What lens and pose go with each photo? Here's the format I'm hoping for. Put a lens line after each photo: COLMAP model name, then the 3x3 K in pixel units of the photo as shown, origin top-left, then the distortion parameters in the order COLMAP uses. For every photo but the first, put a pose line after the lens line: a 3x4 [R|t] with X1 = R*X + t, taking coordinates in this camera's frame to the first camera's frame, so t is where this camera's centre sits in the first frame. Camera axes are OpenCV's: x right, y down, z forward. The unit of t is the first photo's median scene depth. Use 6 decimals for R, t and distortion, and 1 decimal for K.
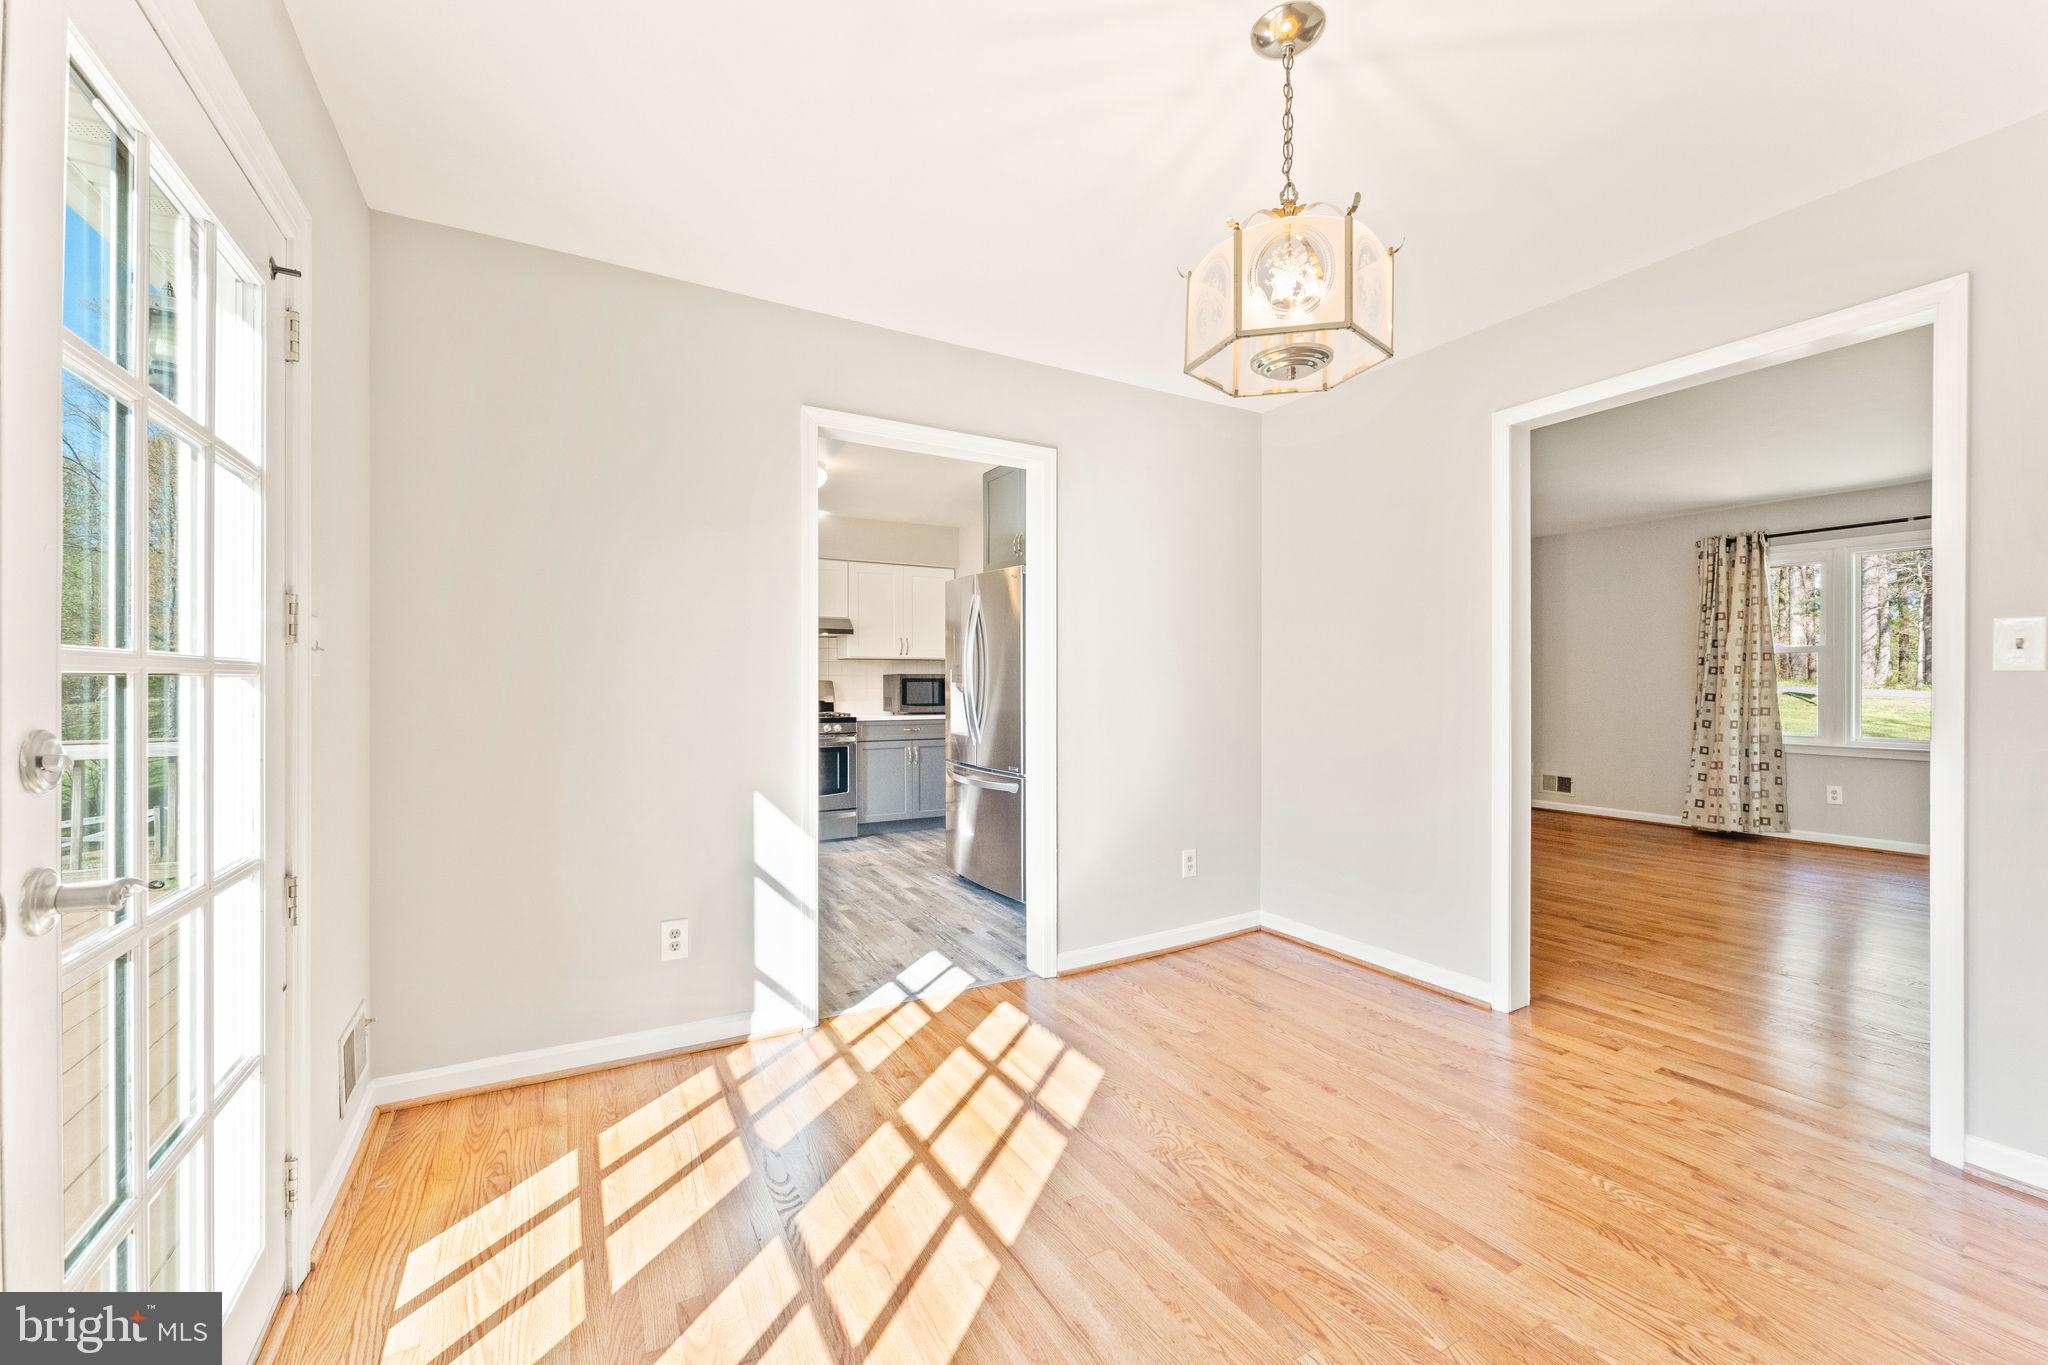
lens RADIAL K [[823.9, 0, 1027.1], [0, 823.9, 690.8], [0, 0, 1]] dist [-0.000966, -0.000375]
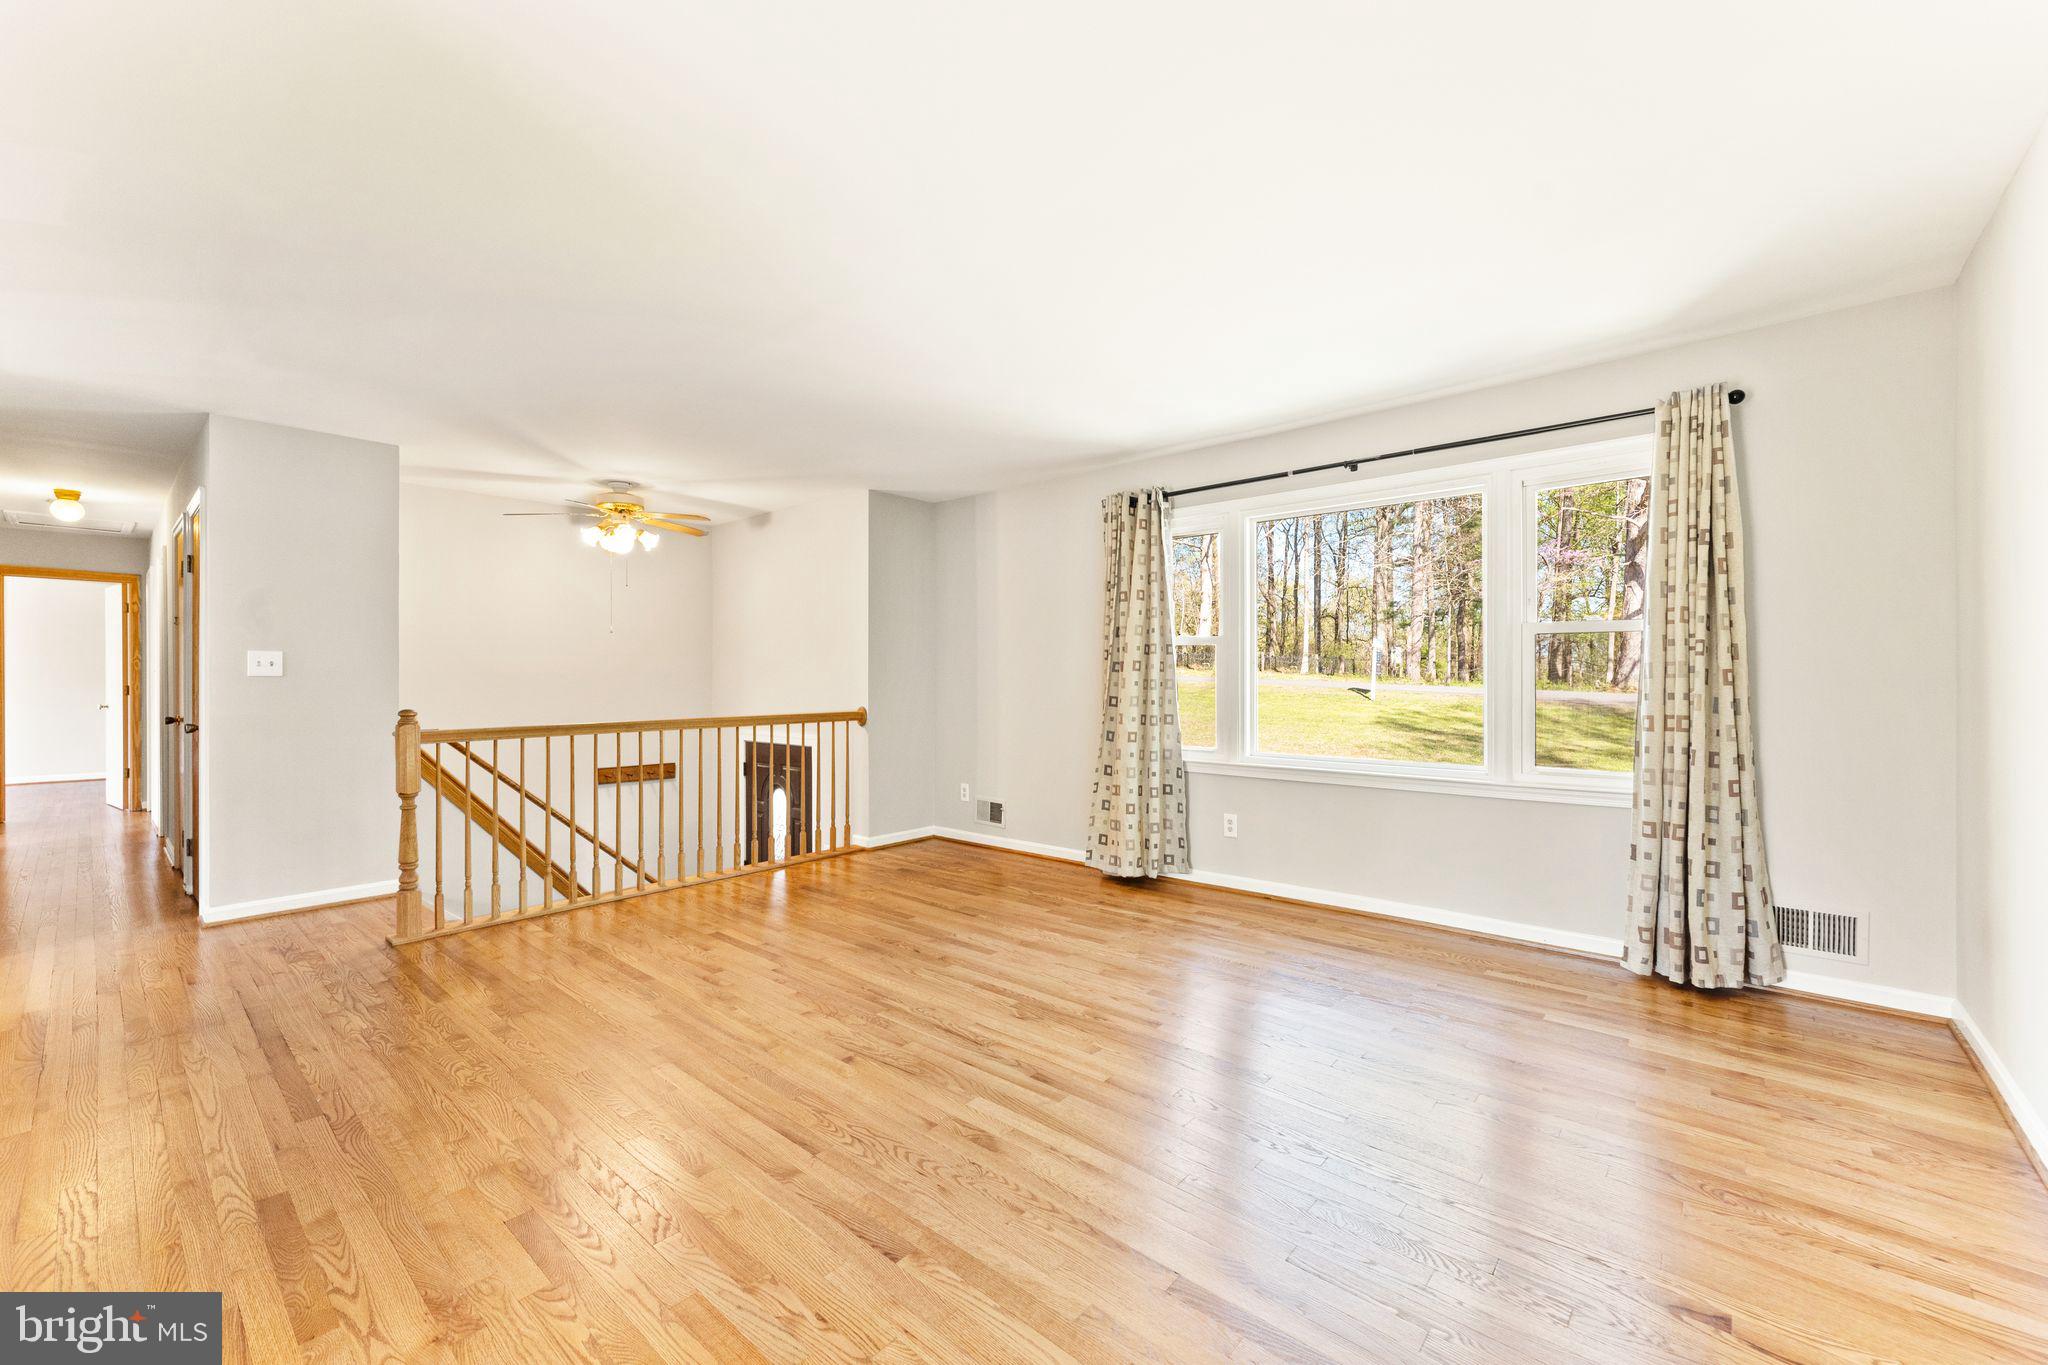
lens RADIAL K [[823.9, 0, 1026.8], [0, 823.9, 685.2], [0, 0, 1]] dist [-0.000966, -0.000375]
pose [[0.945965, -0.003936, 0.324246, 0.513776], [0.004906, 0.999986, -0.002174, -0.006175], [-0.324233, 0.003647, 0.945970, 0.301747]]
